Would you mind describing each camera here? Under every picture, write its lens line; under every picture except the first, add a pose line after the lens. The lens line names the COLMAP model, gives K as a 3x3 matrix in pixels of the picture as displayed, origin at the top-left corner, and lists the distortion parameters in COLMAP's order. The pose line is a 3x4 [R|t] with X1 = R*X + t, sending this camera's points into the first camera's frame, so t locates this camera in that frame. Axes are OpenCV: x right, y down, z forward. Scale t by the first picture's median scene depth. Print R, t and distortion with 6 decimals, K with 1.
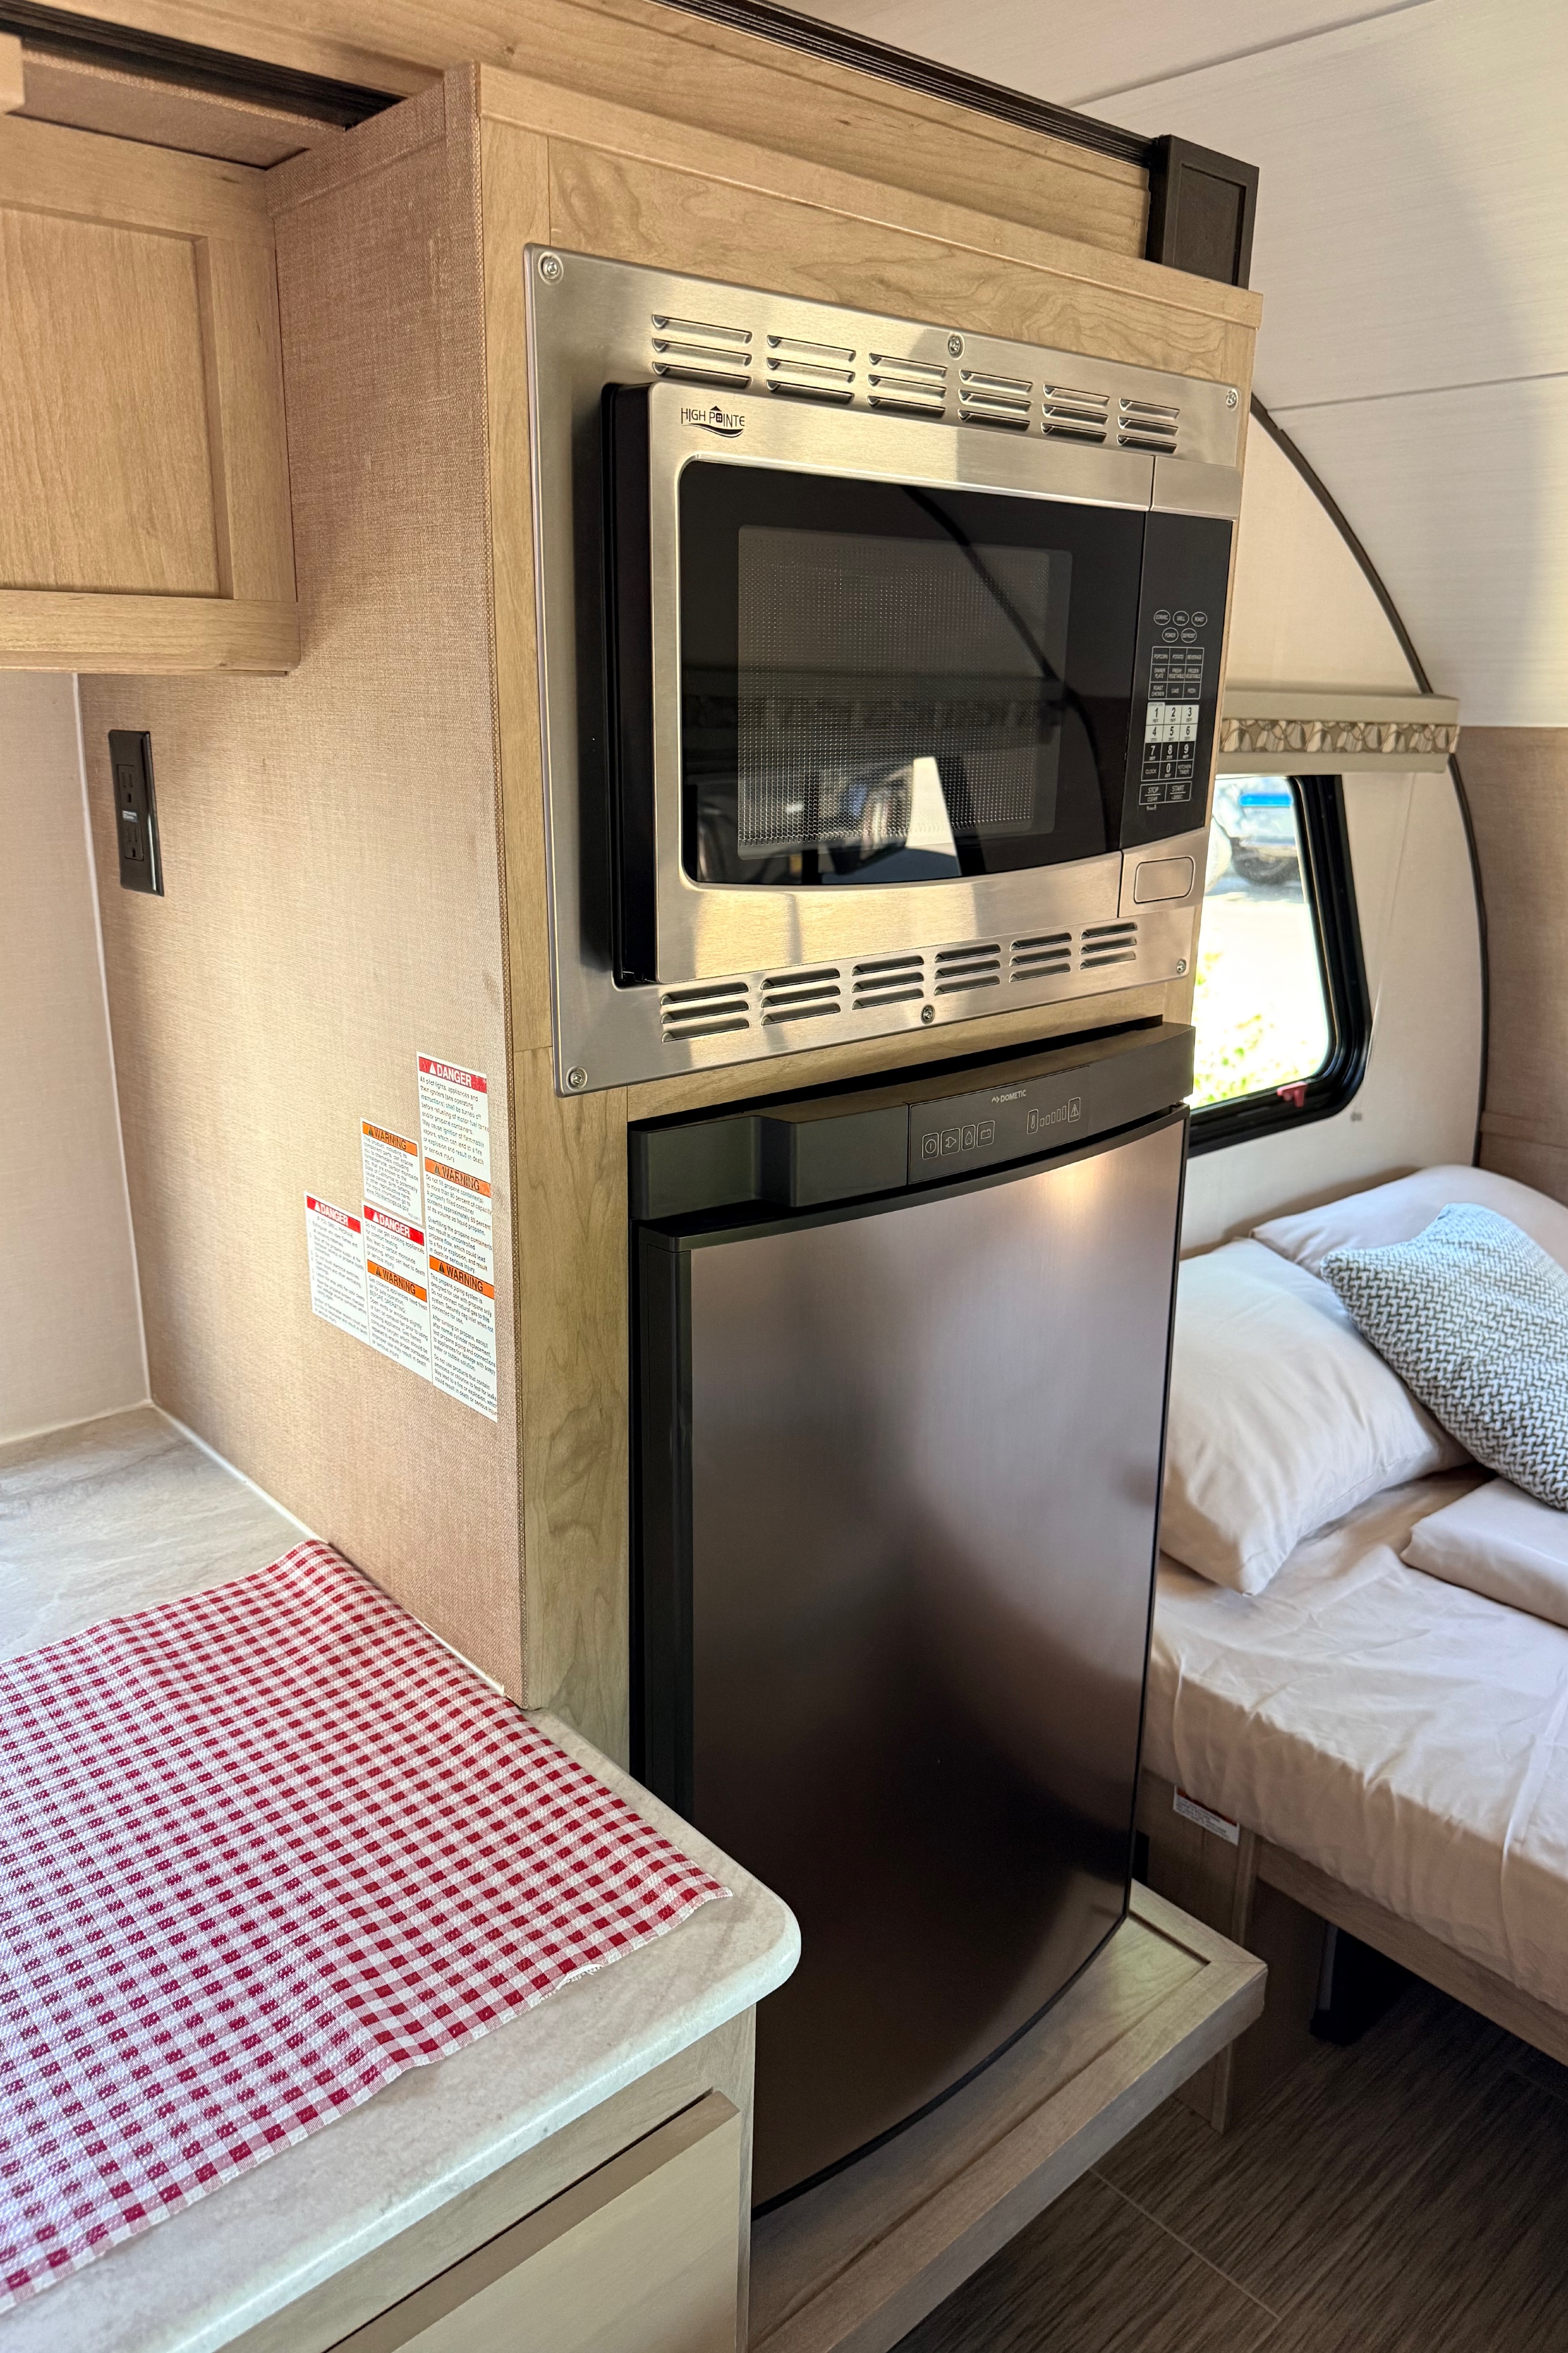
lens RADIAL K [[1694.1, 0, 776.5], [0, 1694.1, 1166.8], [0, 0, 1]] dist [0.032832, -0.043097]
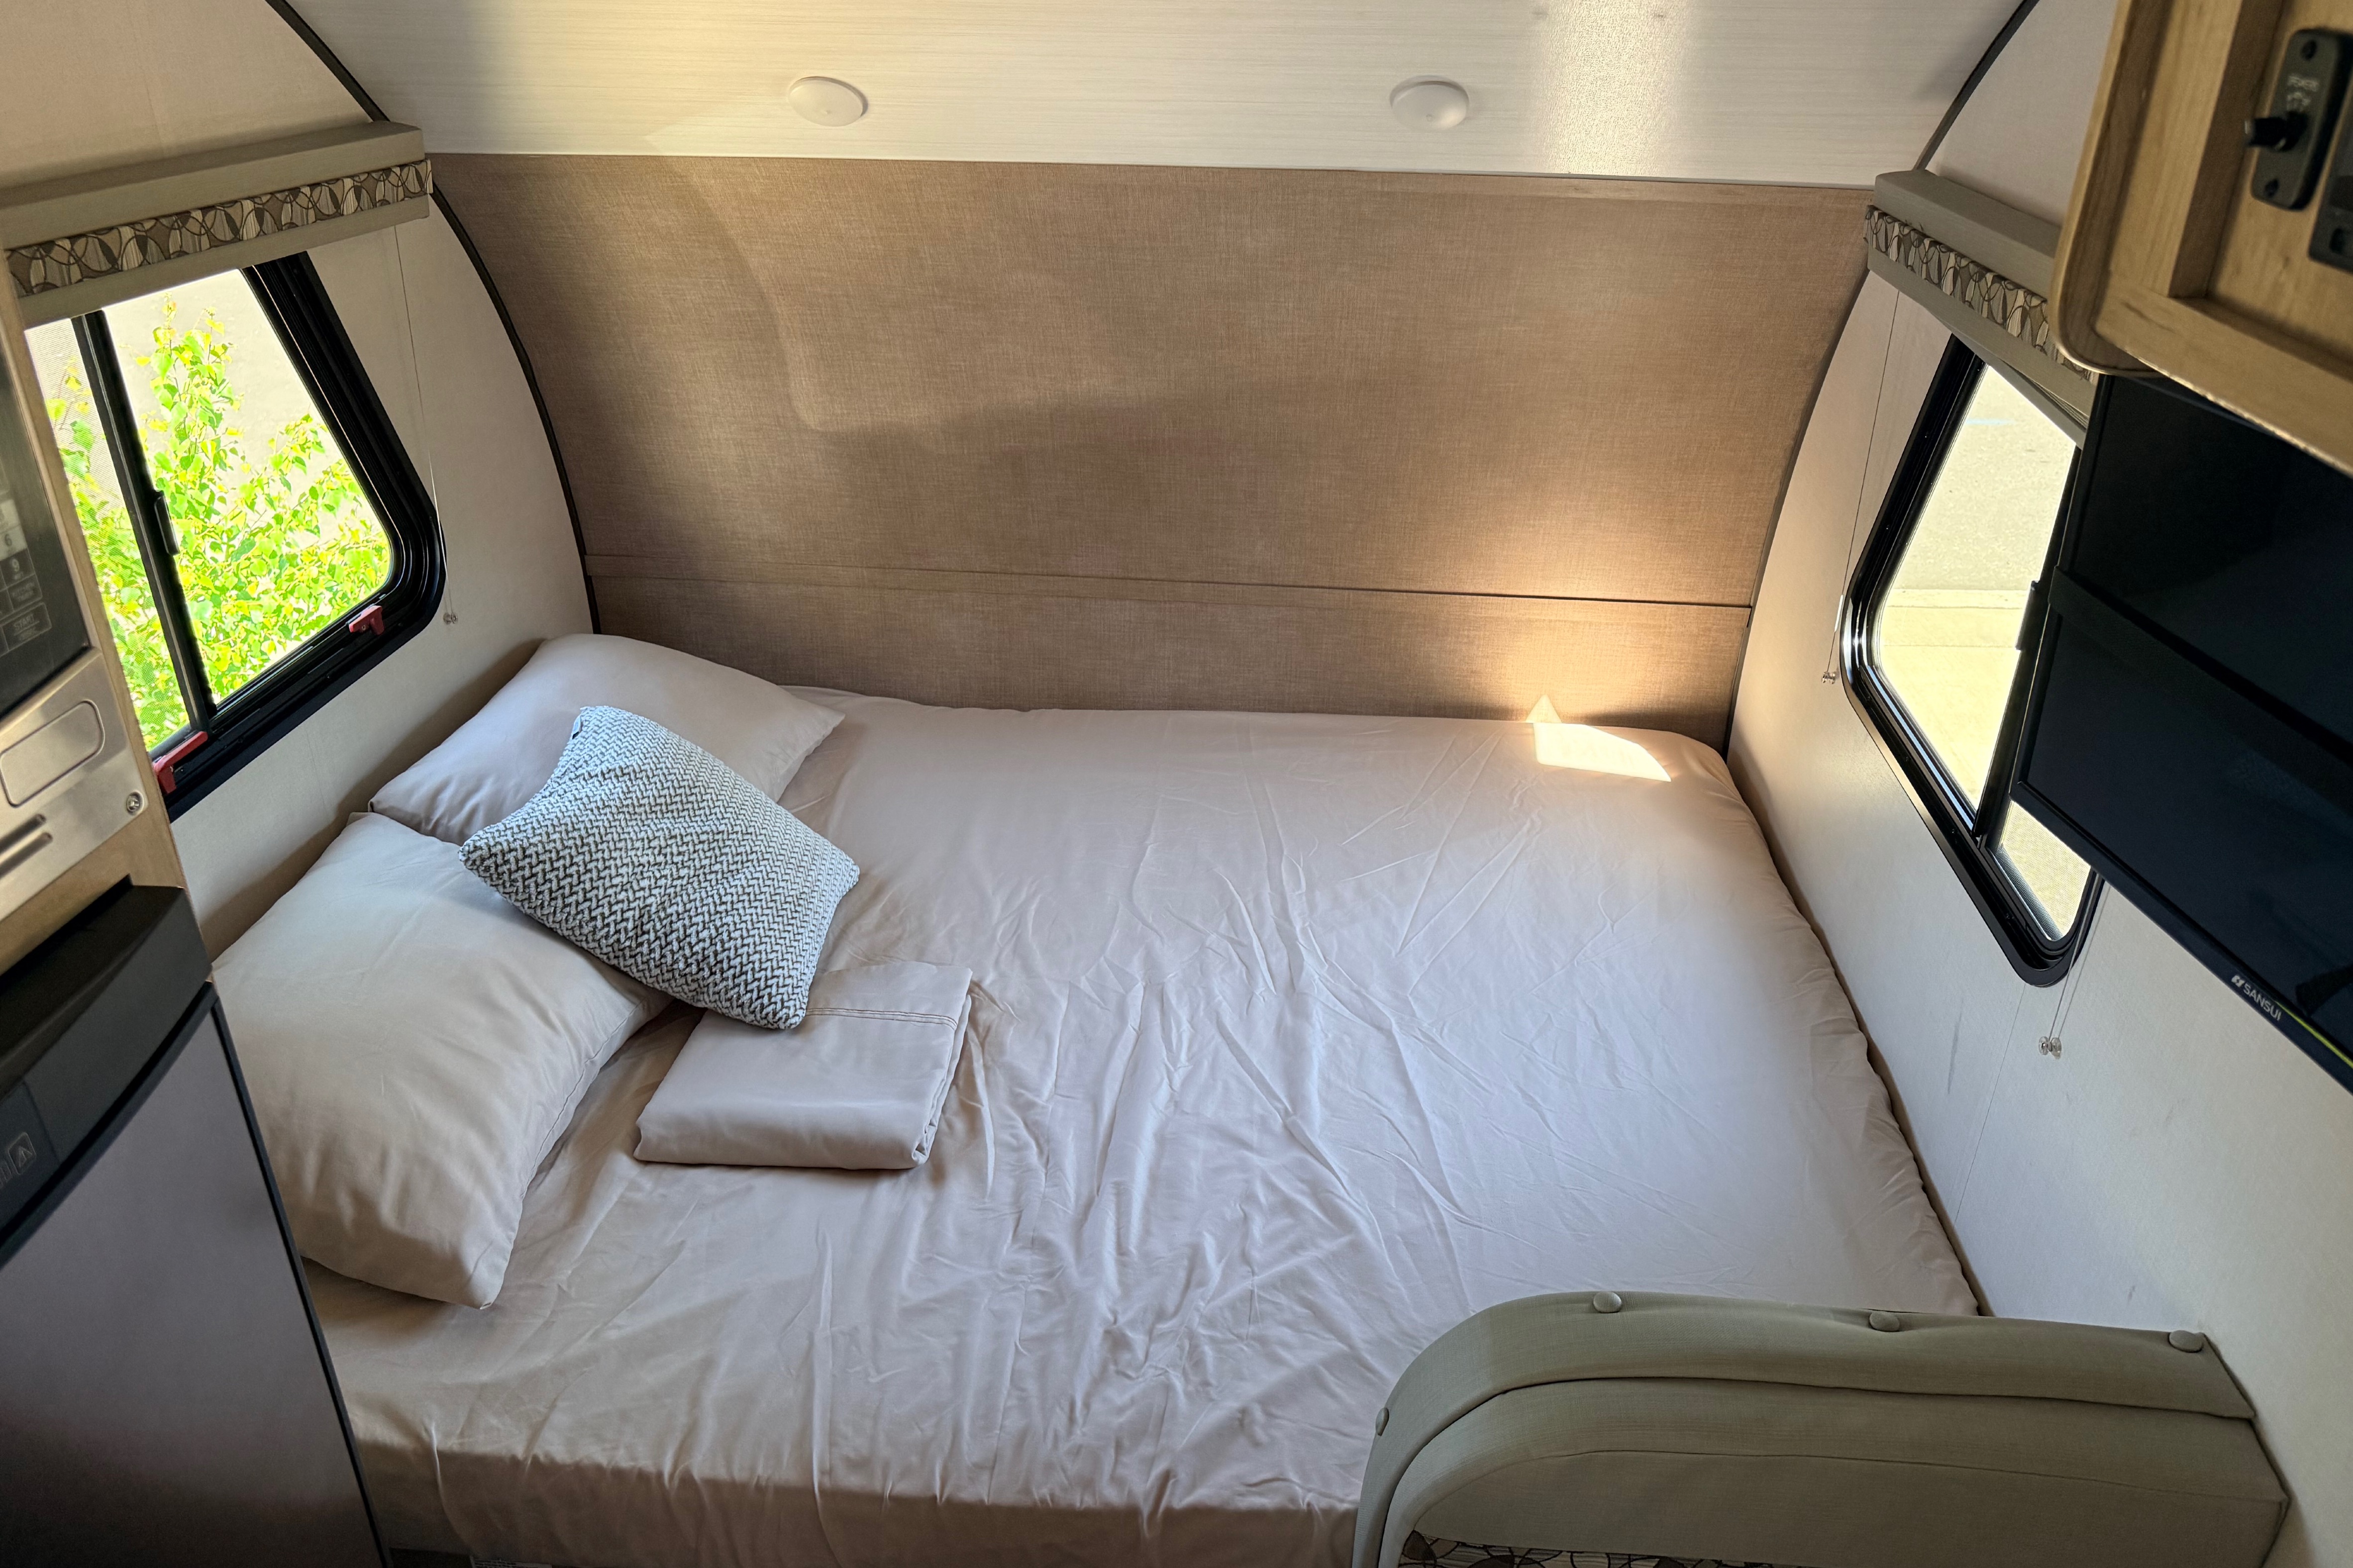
lens RADIAL K [[1694.1, 0, 1168.3], [0, 1694.1, 806.7], [0, 0, 1]] dist [0.032832, -0.043097]
pose [[0.741969, -0.316418, 0.591068, 0.151741], [0.183459, 0.943794, 0.274947, -0.251134], [-0.644845, -0.095566, 0.758316, 0.201388]]
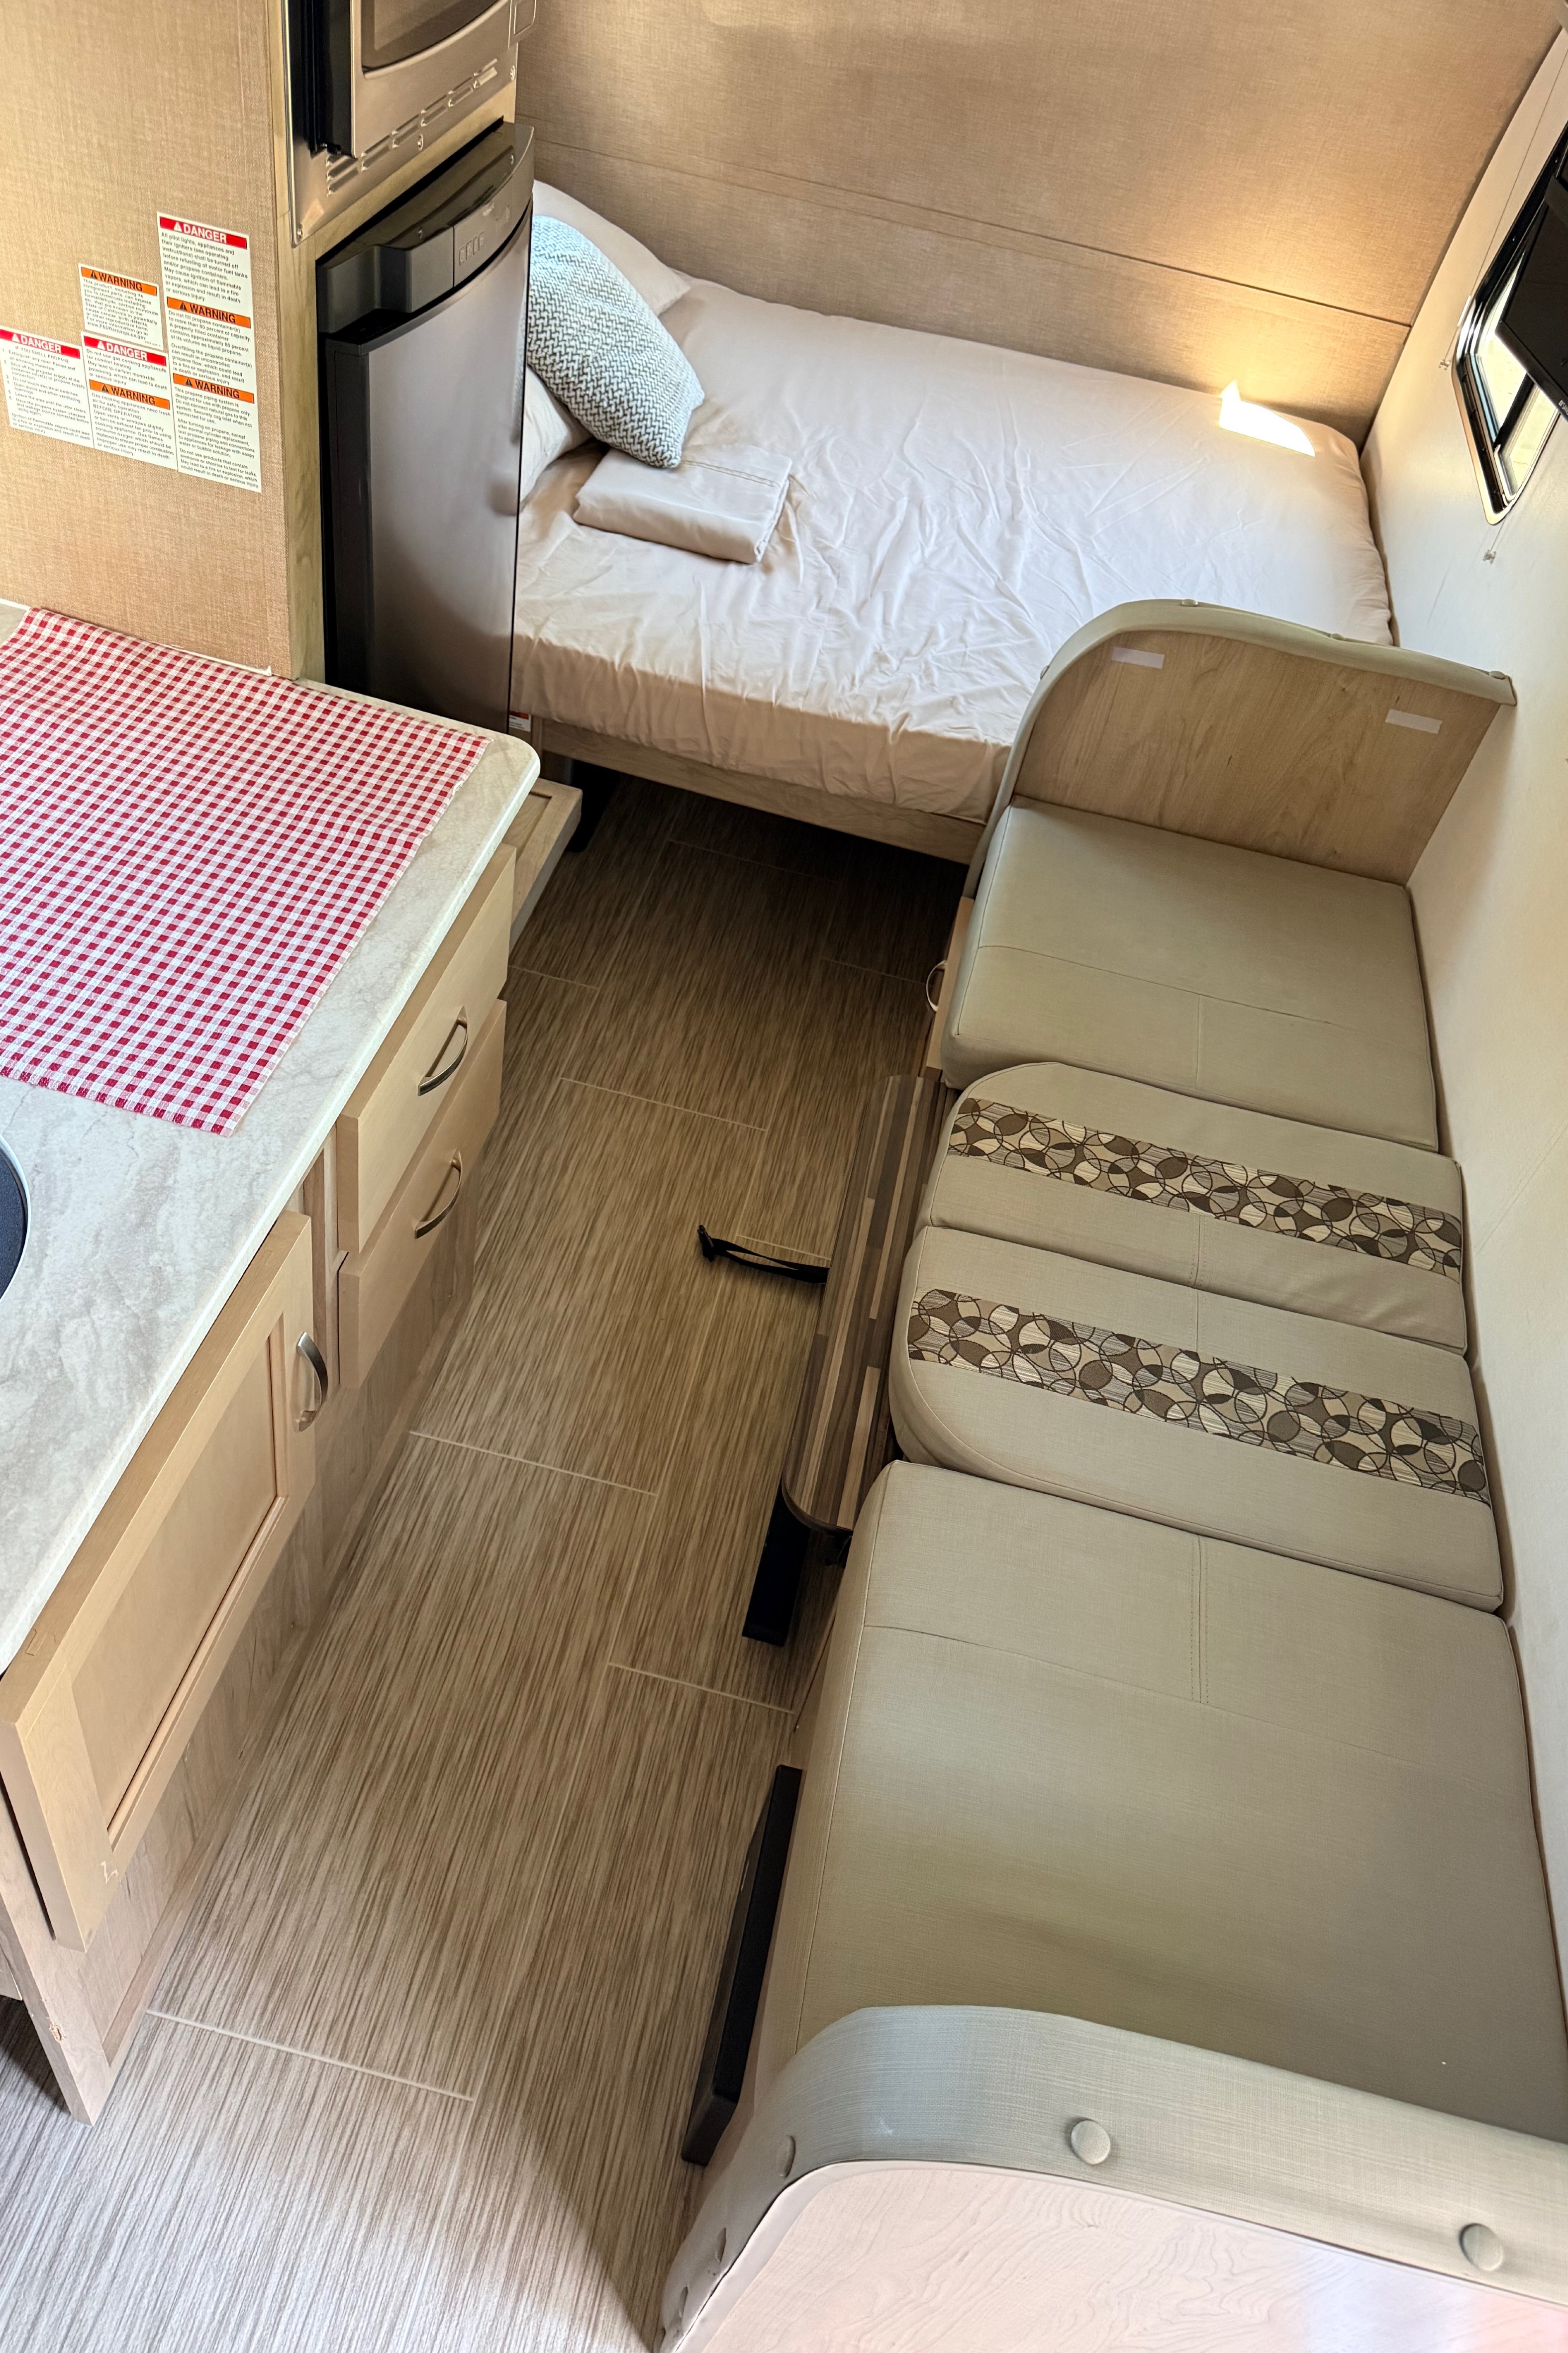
lens RADIAL K [[1694.1, 0, 769.3], [0, 1694.1, 1191.2], [0, 0, 1]] dist [0.032832, -0.043097]
pose [[0.798959, -0.345967, 0.491906, -0.635272], [0.022724, 0.834737, 0.550179, -0.127452], [-0.600956, -0.428392, 0.674783, -0.468543]]
